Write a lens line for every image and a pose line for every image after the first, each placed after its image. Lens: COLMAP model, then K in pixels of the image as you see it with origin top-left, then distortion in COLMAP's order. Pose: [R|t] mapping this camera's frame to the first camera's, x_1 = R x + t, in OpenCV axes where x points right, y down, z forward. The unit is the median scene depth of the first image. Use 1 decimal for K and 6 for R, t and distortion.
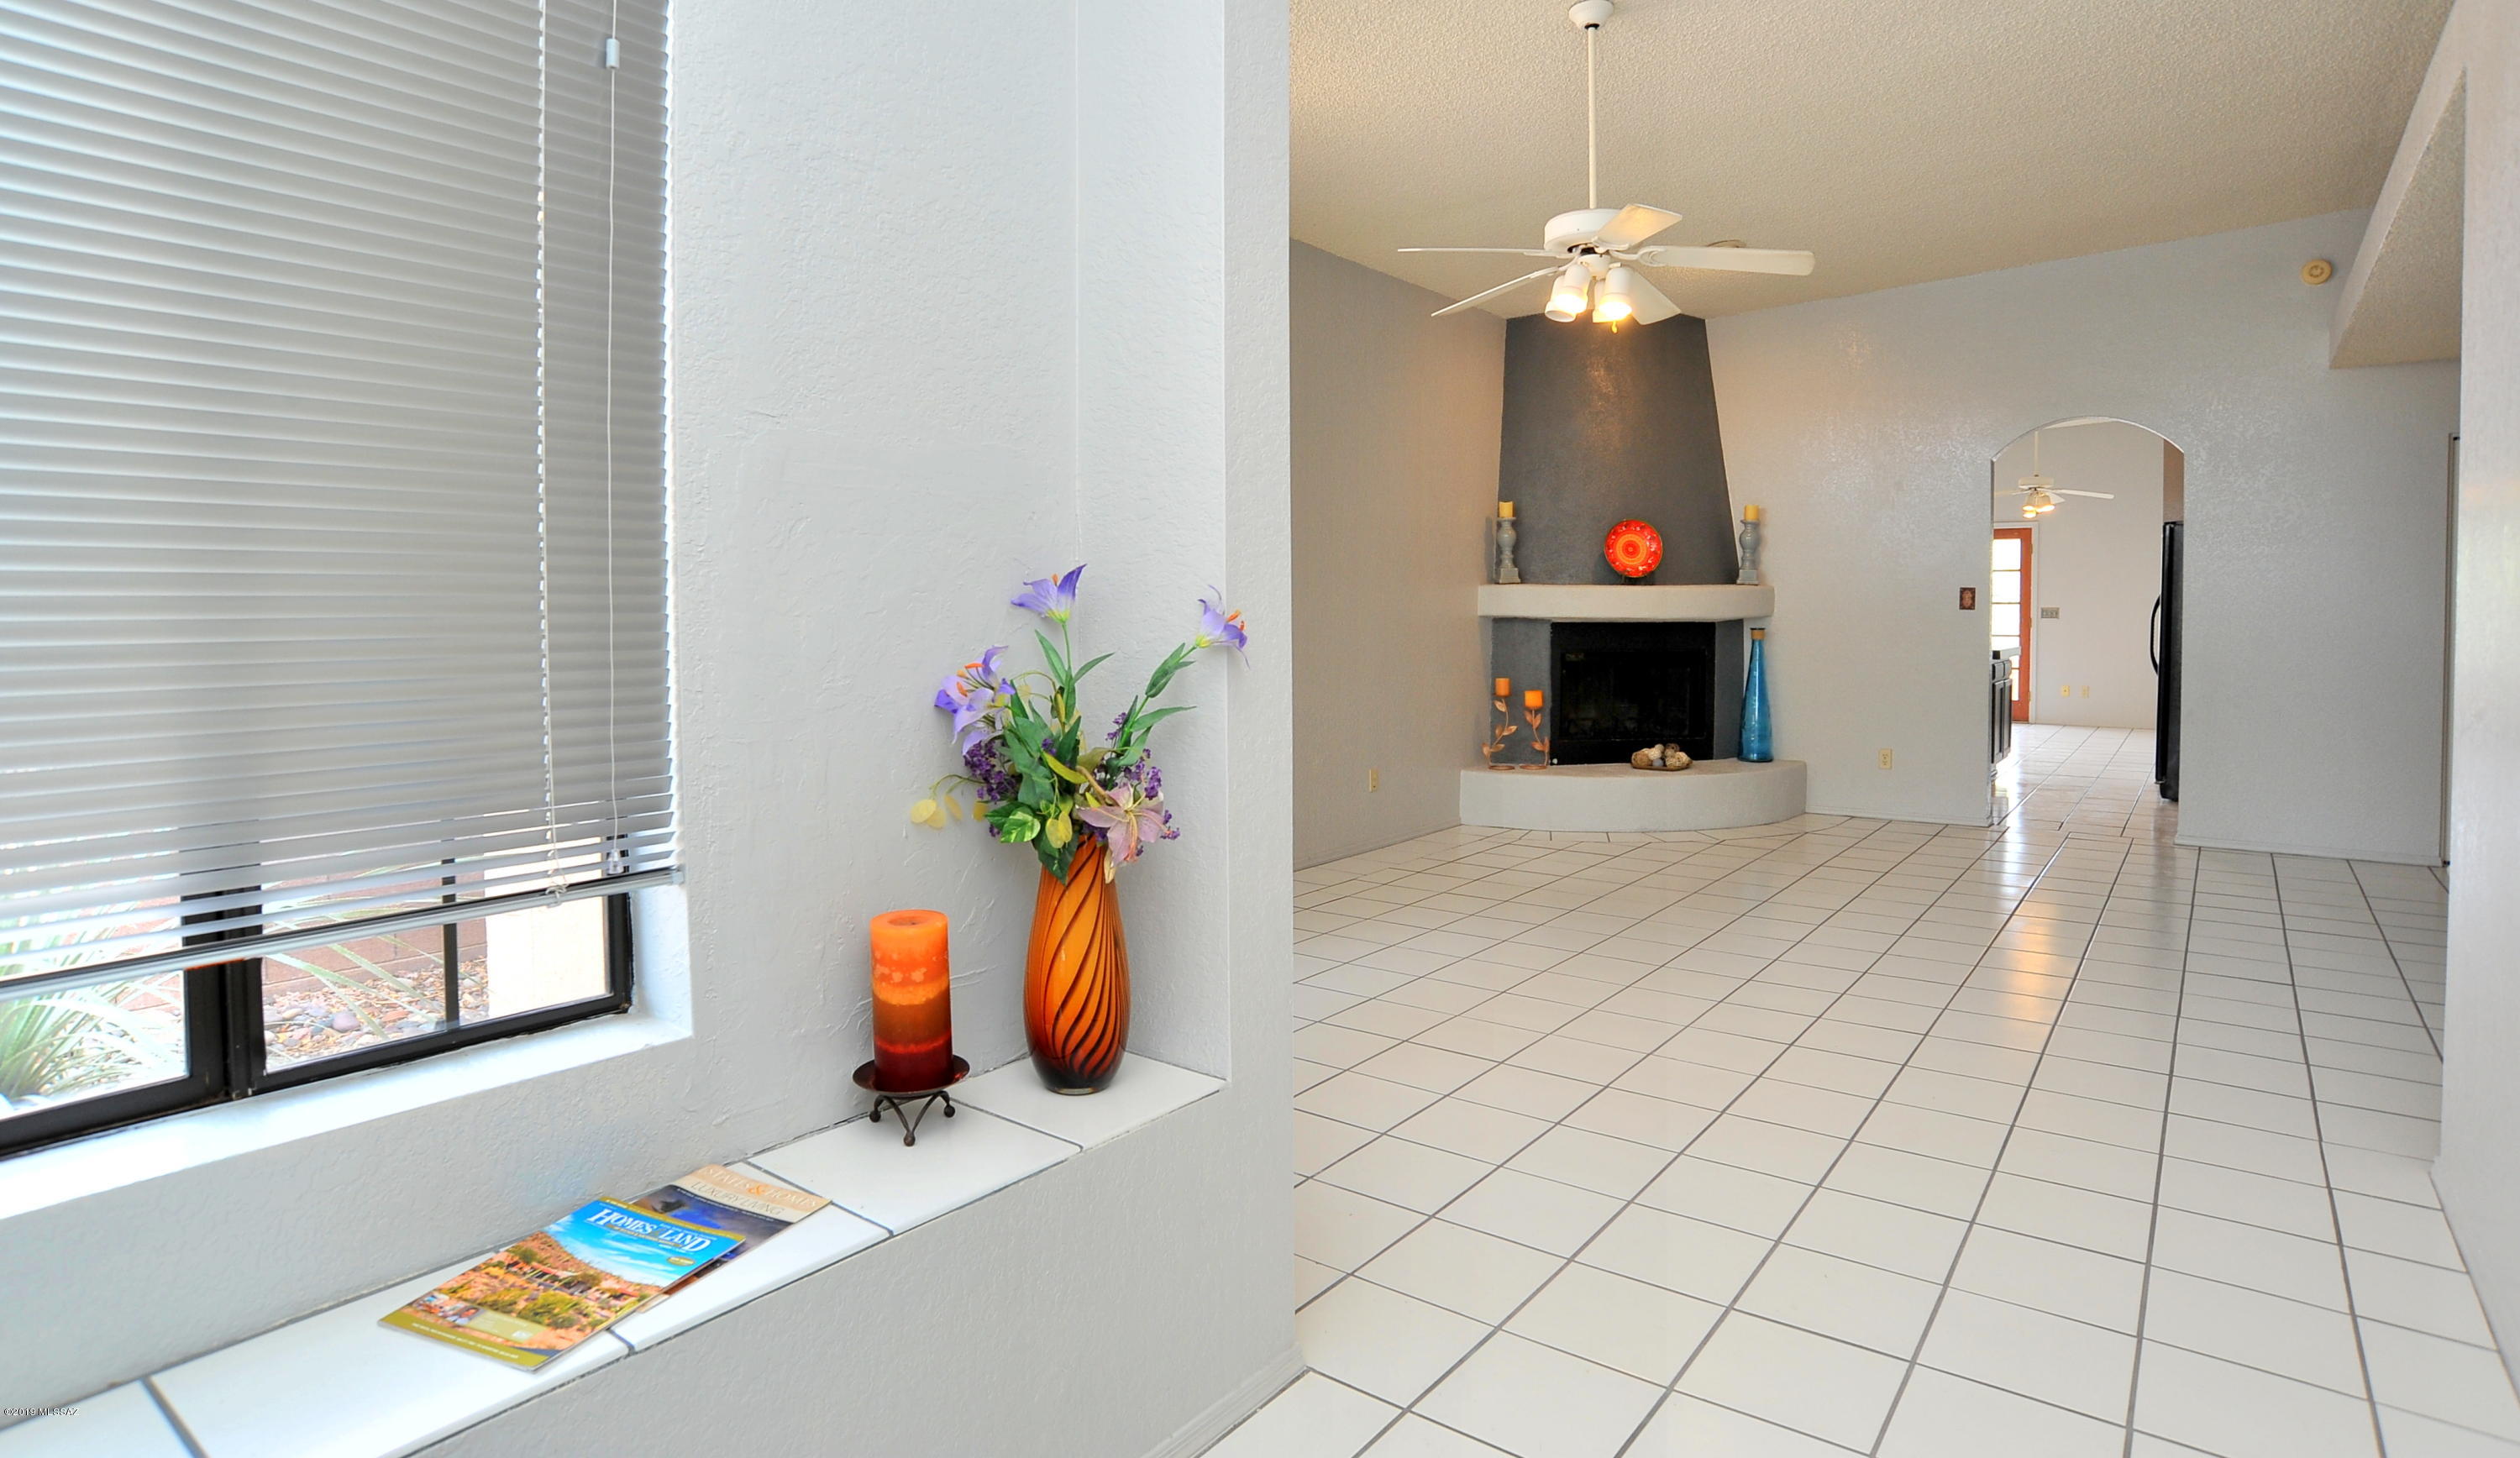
lens RADIAL K [[1335.8, 0, 1261.5], [0, 1335.8, 649.1], [0, 0, 1]] dist [-0.067372, 0.015183]
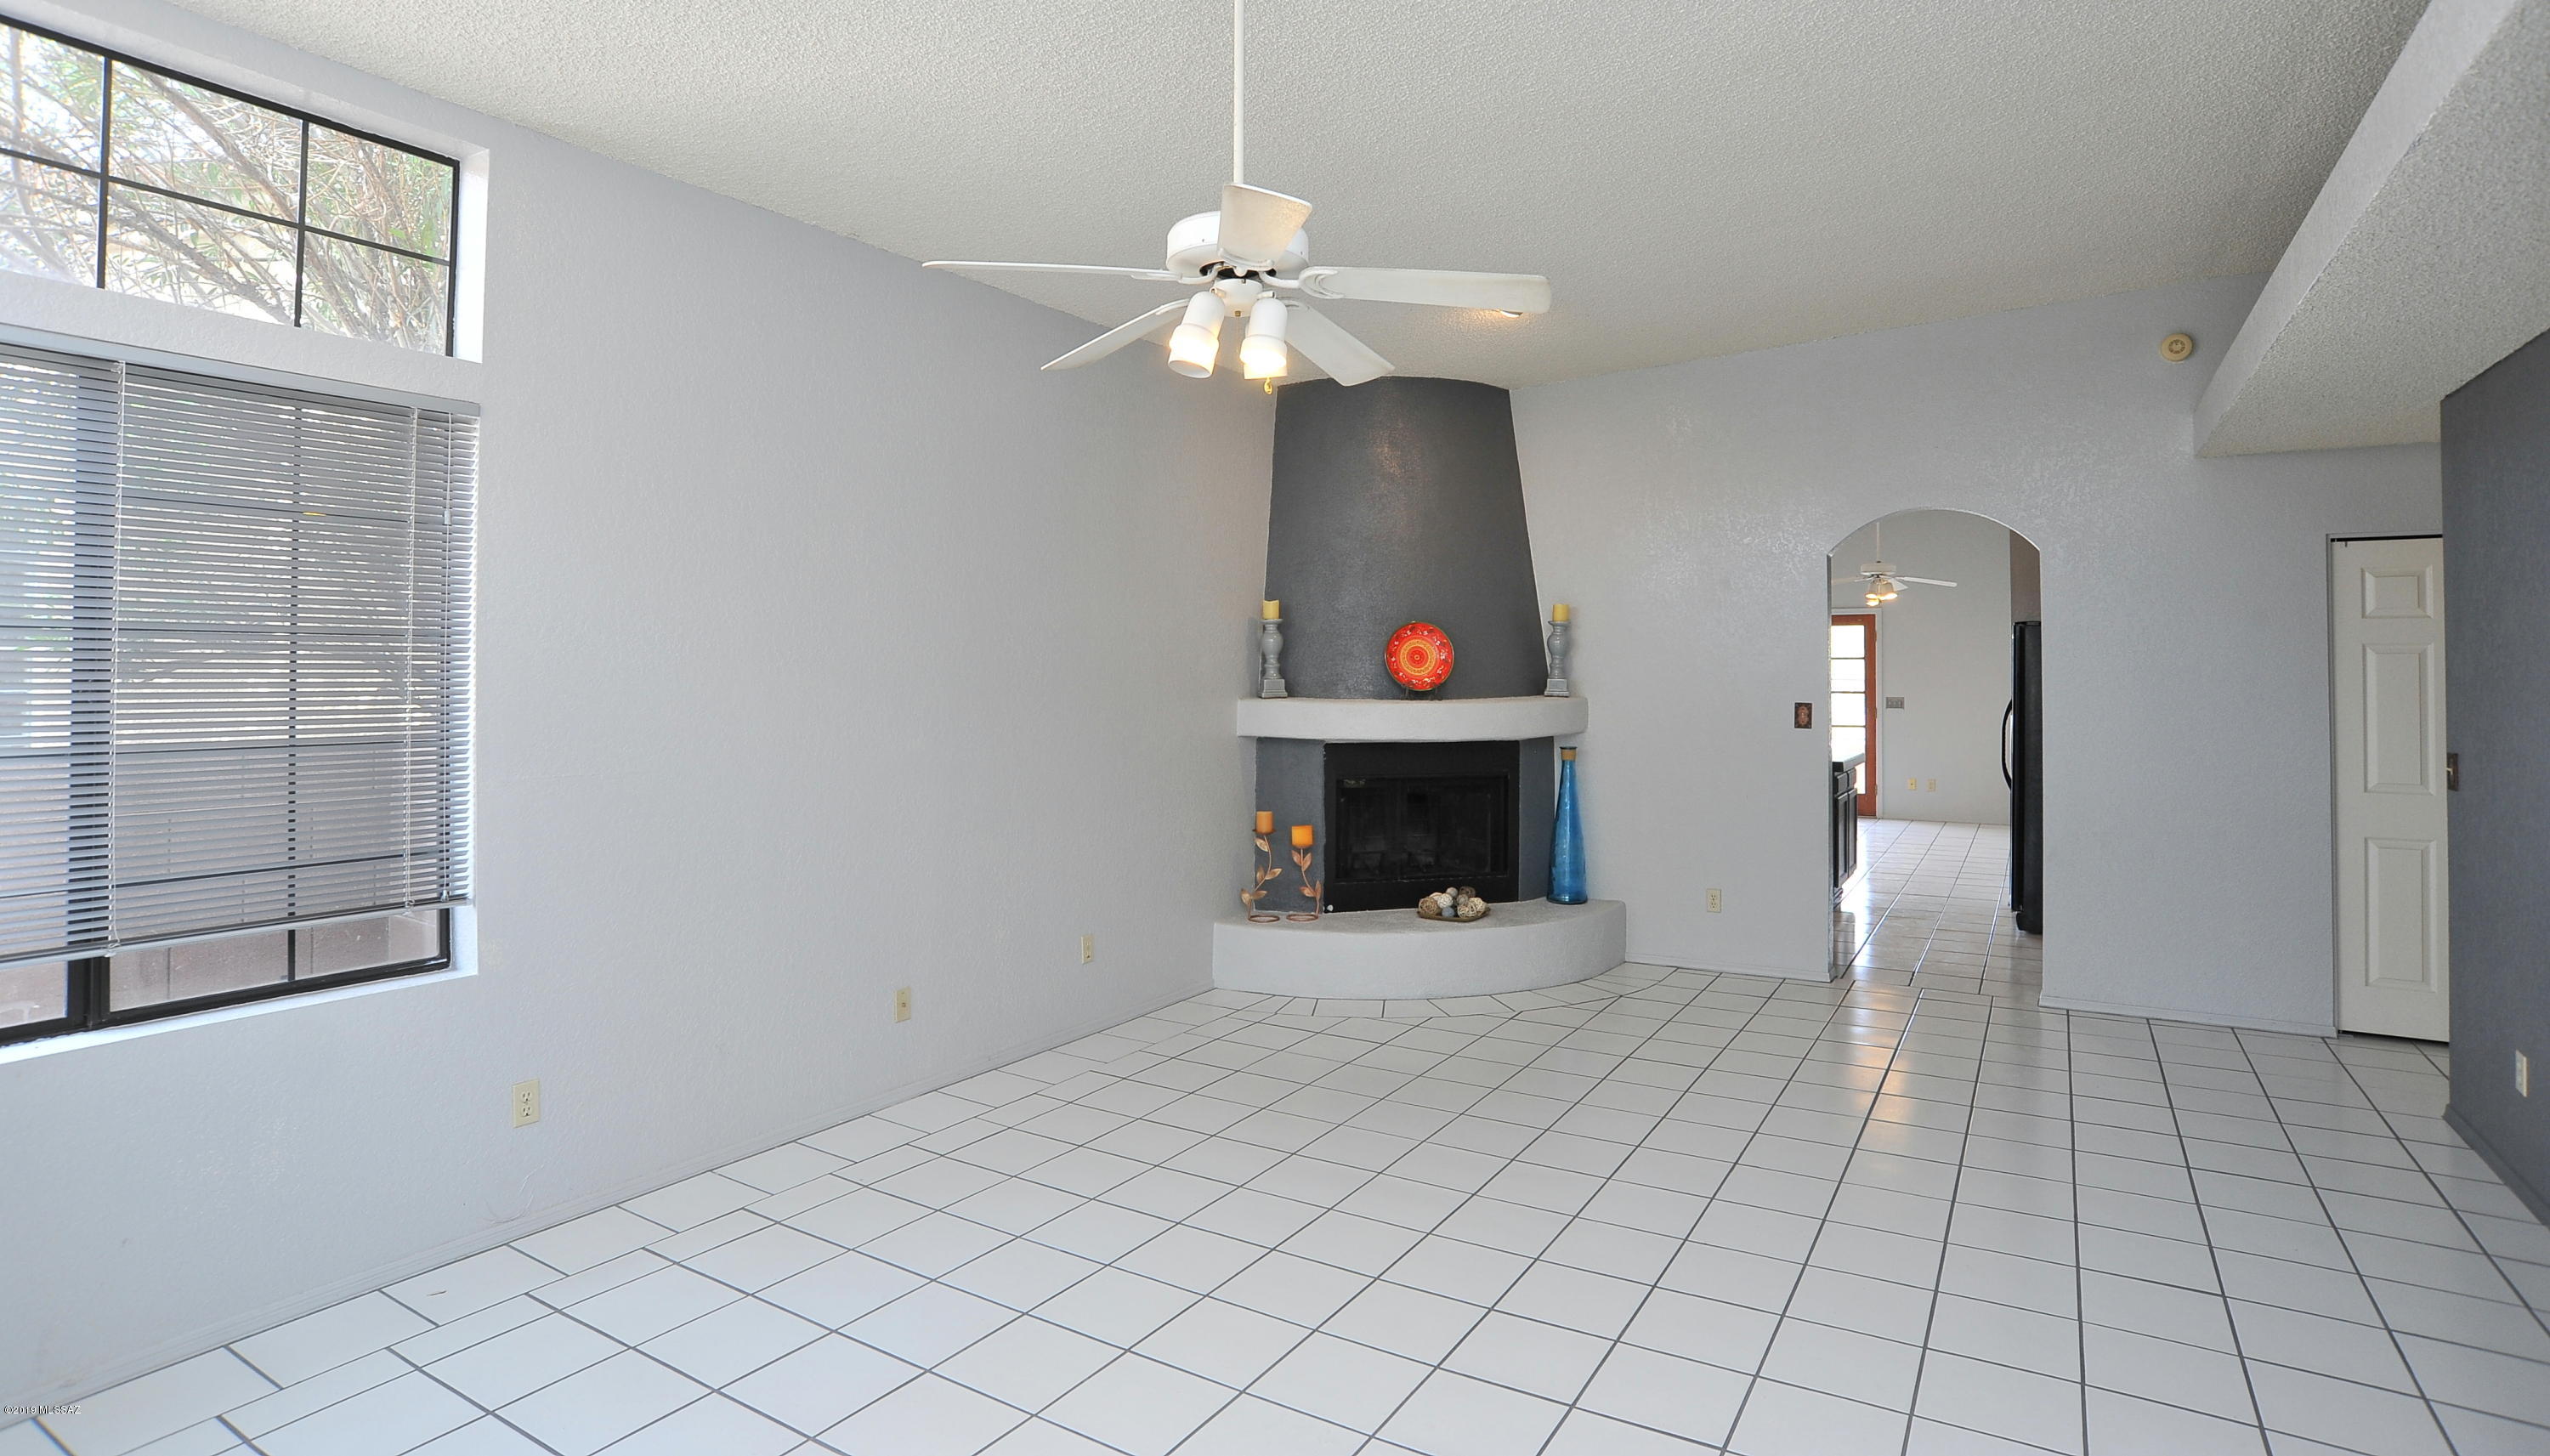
lens RADIAL K [[1267.8, 0, 1292.0], [0, 1267.8, 639.4], [0, 0, 1]] dist [-0.065361, -0.000243]
pose [[0.995618, 0.004563, 0.093406, 0.121772], [0.000262, 0.998669, -0.051583, -0.044376], [-0.093517, 0.051382, 0.994291, 0.201225]]
